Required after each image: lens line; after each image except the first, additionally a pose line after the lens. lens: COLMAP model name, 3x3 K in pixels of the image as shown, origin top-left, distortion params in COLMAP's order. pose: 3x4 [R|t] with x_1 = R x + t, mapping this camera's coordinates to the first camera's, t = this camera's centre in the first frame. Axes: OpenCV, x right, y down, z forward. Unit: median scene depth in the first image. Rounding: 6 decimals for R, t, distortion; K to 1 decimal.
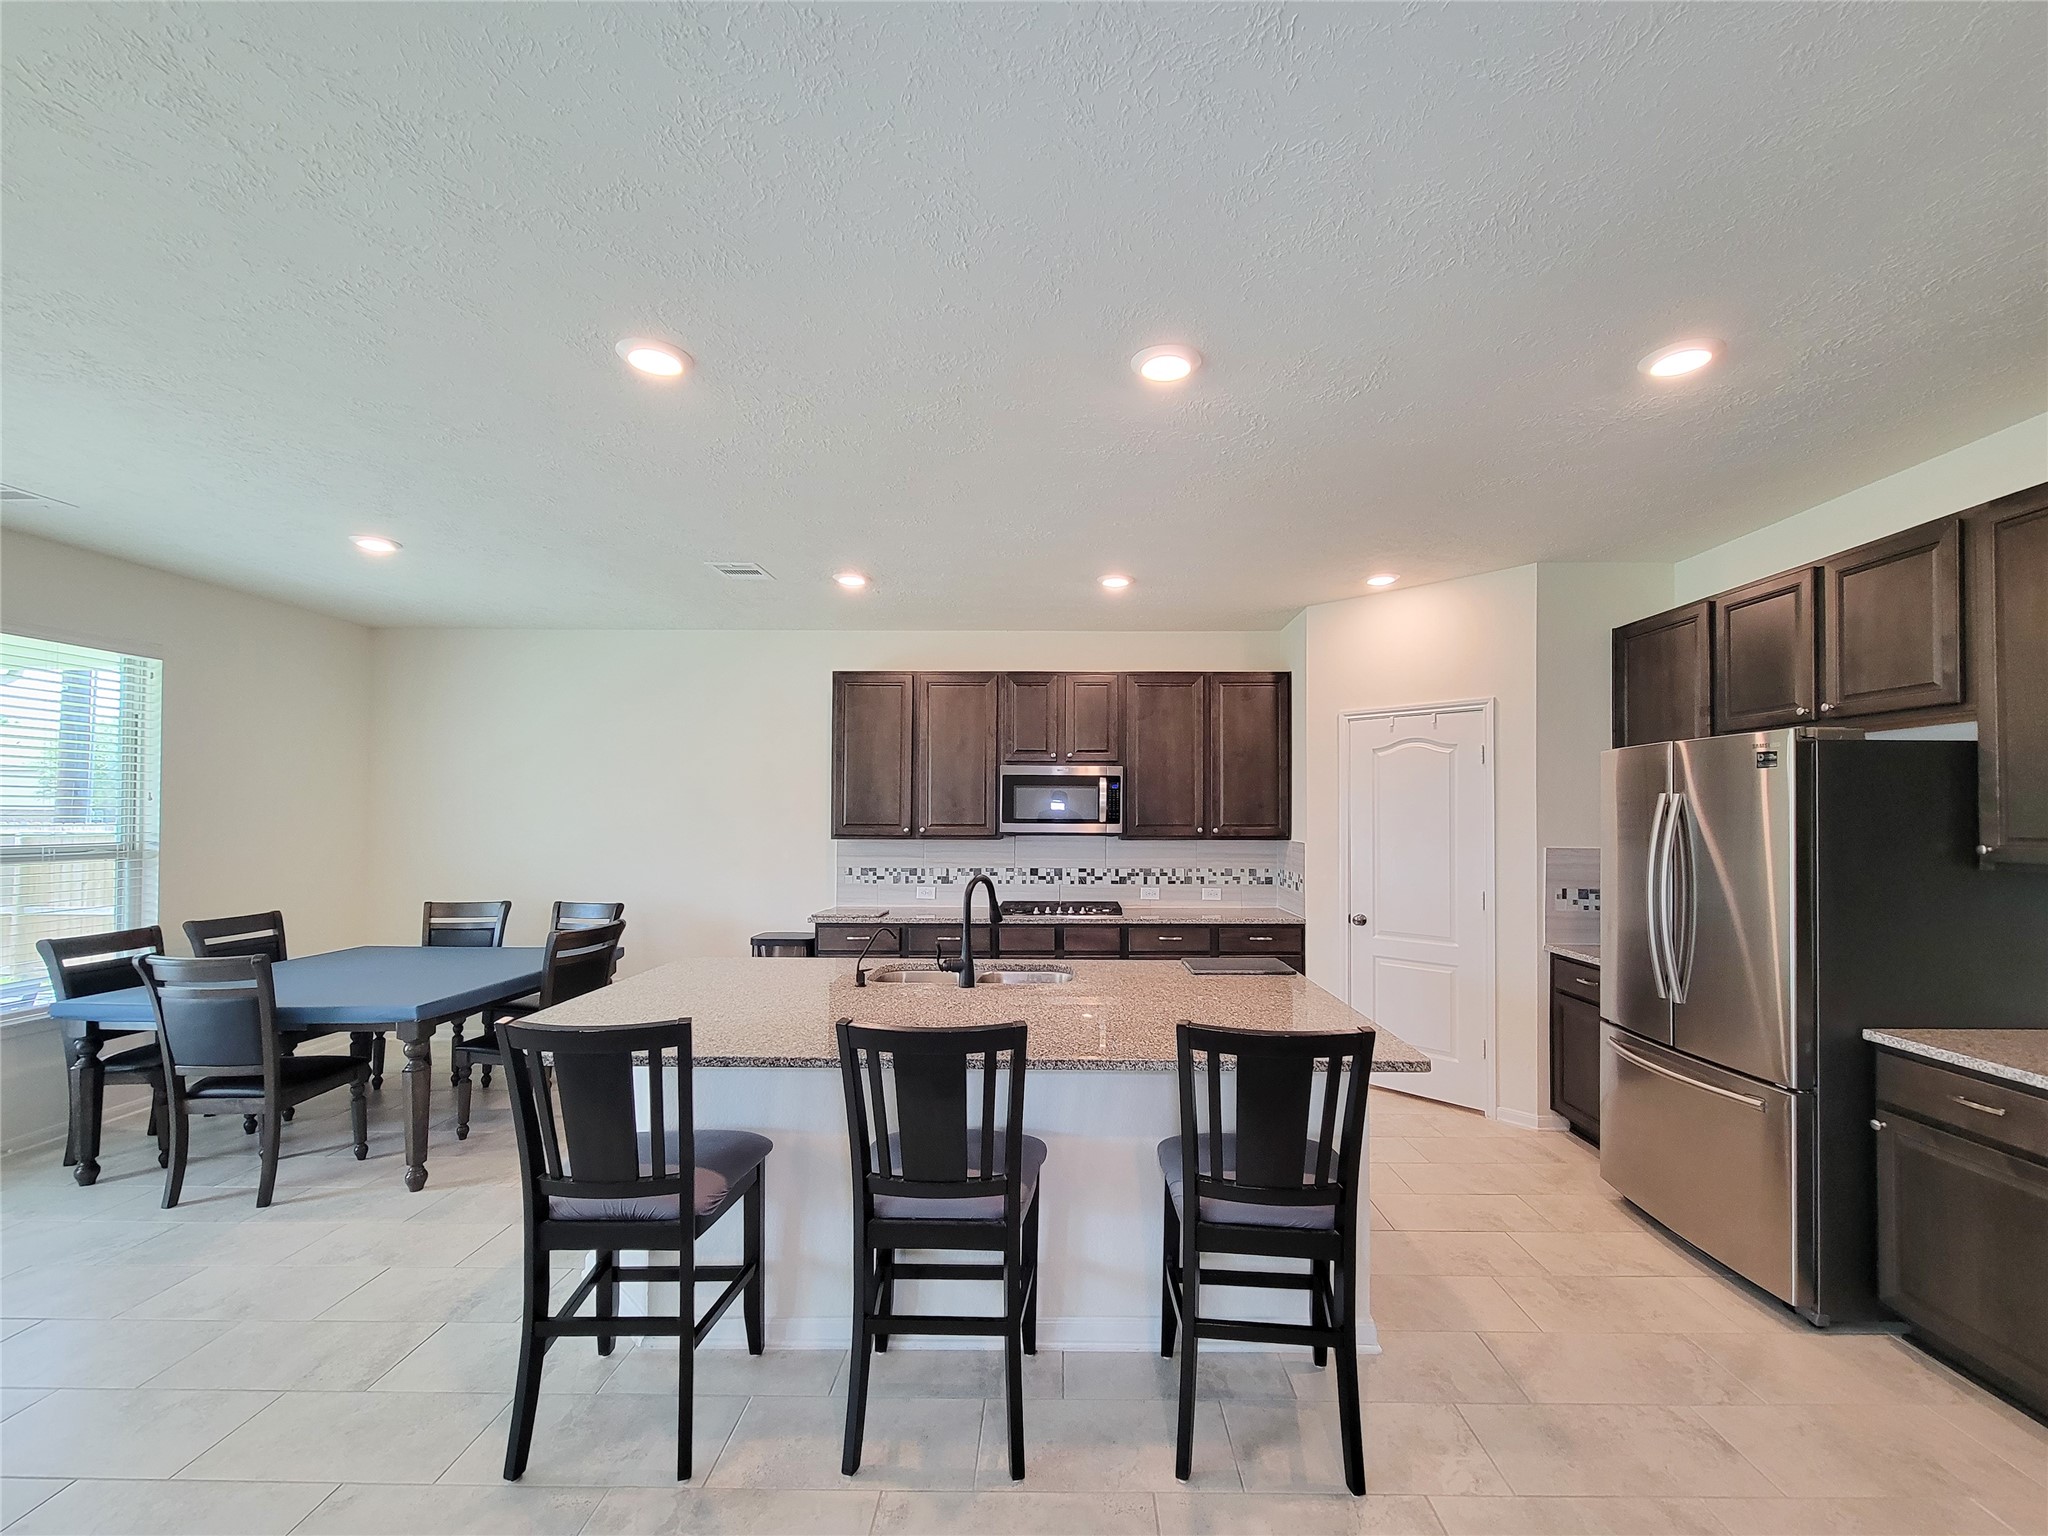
lens RADIAL K [[842.2, 0, 1058.5], [0, 842.2, 807.0], [0, 0, 1]] dist [-0.000057, -0.000674]
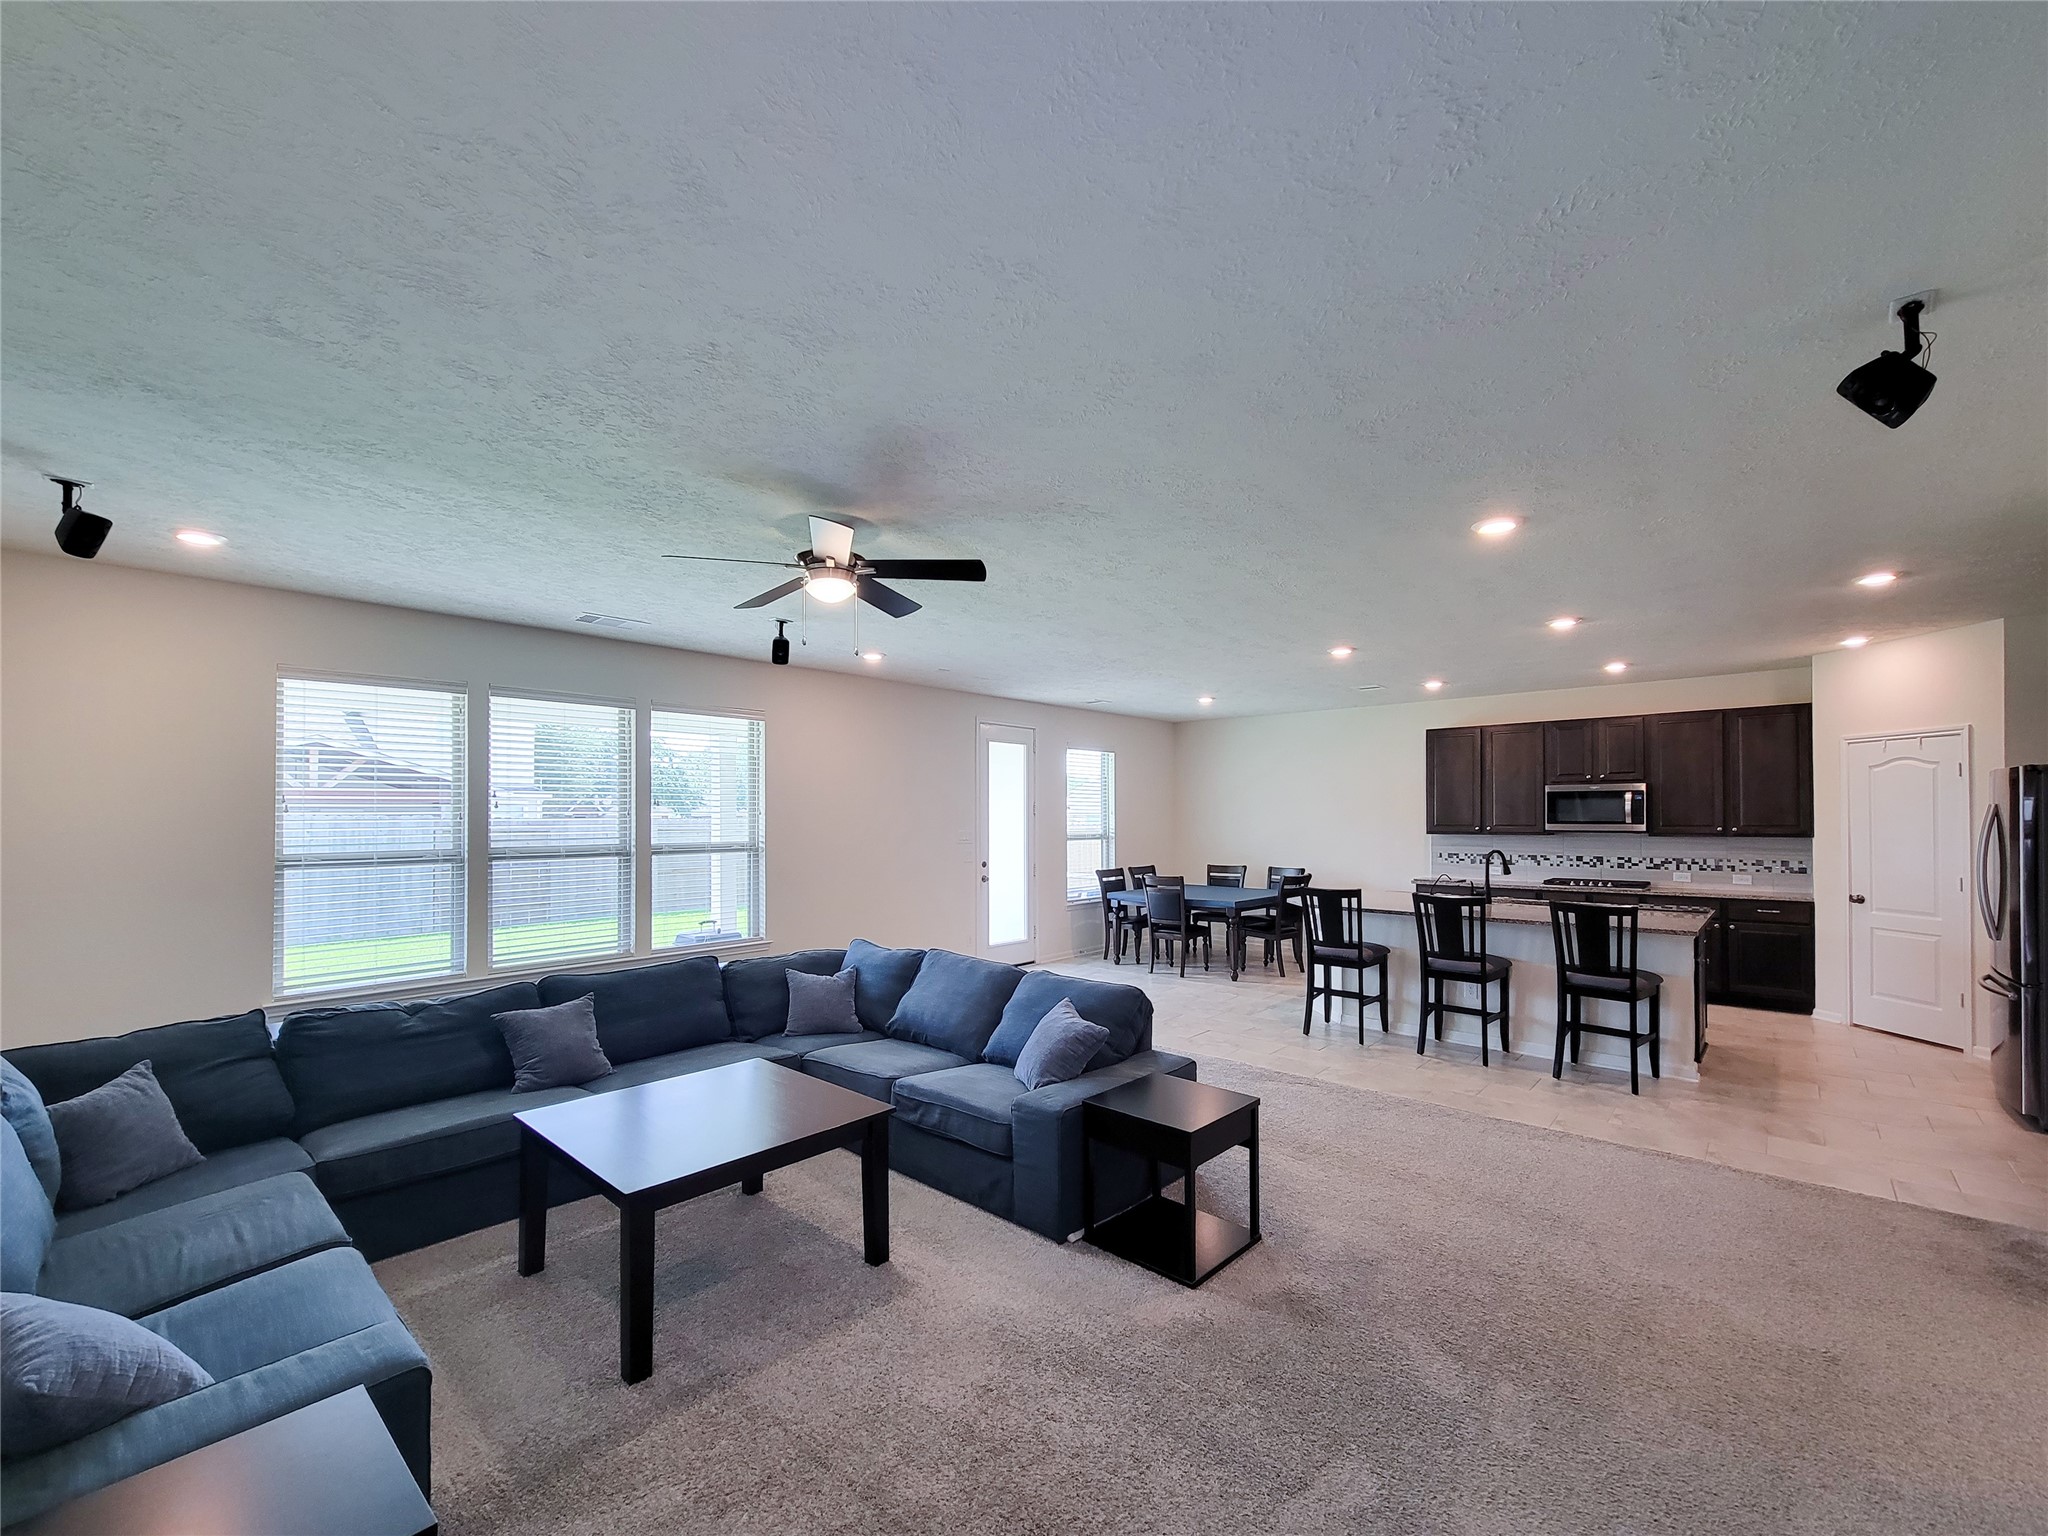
lens RADIAL K [[855.3, 0, 1024.2], [0, 855.3, 812.8], [0, 0, 1]] dist [-0.008283, -0.000143]
pose [[0.744371, -0.009648, -0.667697, 0.252594], [0.012558, 0.999921, -0.000448, -0.011789], [0.667648, -0.008051, 0.744433, -0.743164]]
